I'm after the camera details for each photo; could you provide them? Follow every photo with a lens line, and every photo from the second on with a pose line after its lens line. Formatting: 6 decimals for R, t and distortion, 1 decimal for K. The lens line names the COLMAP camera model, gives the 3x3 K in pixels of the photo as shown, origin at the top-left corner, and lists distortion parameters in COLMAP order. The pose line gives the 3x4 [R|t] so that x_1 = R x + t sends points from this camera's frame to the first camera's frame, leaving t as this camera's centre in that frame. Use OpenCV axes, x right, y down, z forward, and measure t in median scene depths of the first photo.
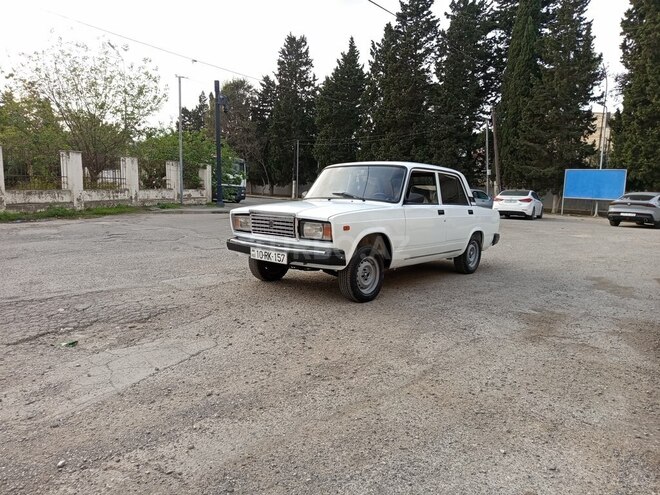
lens RADIAL K [[457.7, 0, 331.1], [0, 457.7, 244.6], [0, 0, 1]] dist [0.052137, -0.058442]
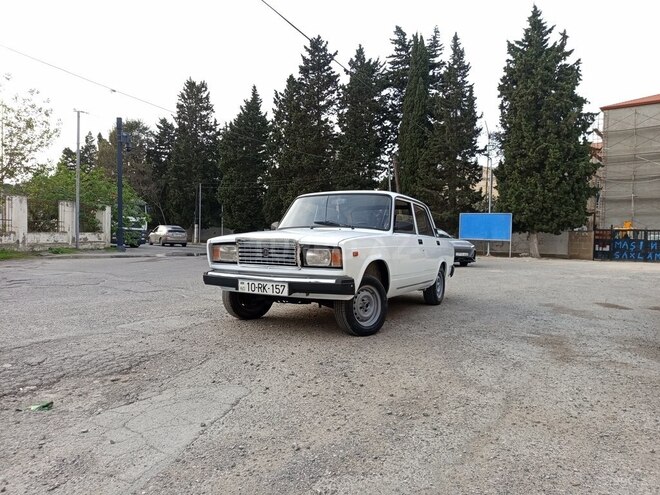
lens RADIAL K [[457.7, 0, 330.0], [0, 457.7, 244.4], [0, 0, 1]] dist [0.052137, -0.058442]
pose [[0.974988, -0.011643, 0.221952, -0.186485], [0.033867, 0.994748, -0.096588, 0.027132], [-0.219661, 0.101689, 0.970262, 0.091146]]
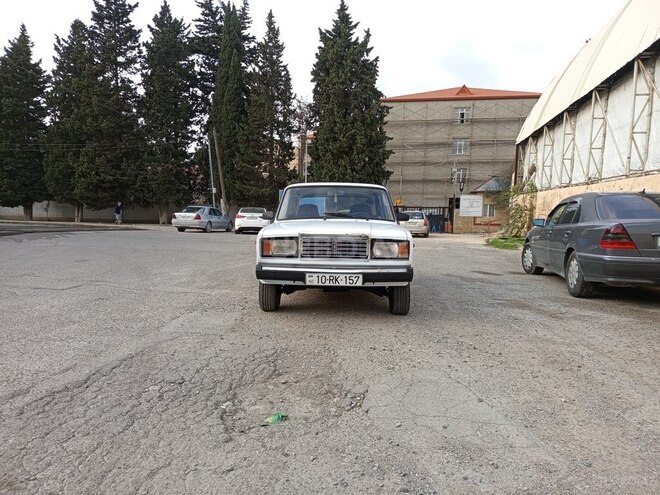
lens RADIAL K [[457.7, 0, 327.3], [0, 457.7, 246.2], [0, 0, 1]] dist [0.052137, -0.058442]
pose [[0.773295, -0.055452, 0.631616, -0.669763], [0.076164, 0.997079, -0.005711, -0.036997], [-0.629455, 0.052522, 0.775260, 0.245882]]
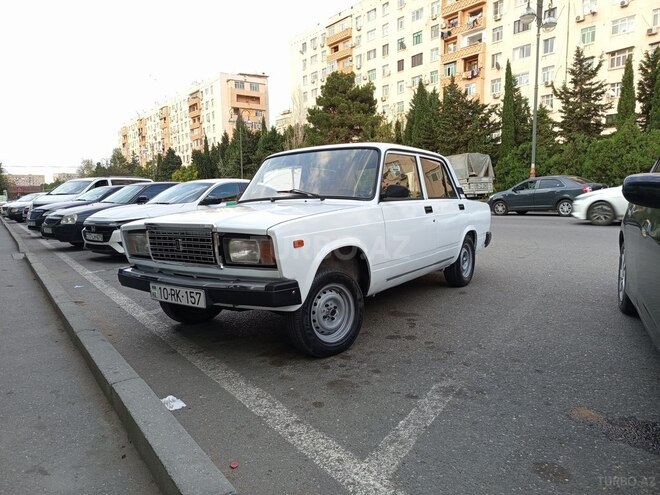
lens RADIAL K [[457.7, 0, 341.4], [0, 457.7, 242.9], [0, 0, 1]] dist [0.052137, -0.058442]
pose [[0.991746, -0.069438, 0.107788, 0.020806], [0.070515, 0.997491, -0.006209, -0.024705], [-0.107086, 0.013759, 0.994155, 0.316323]]
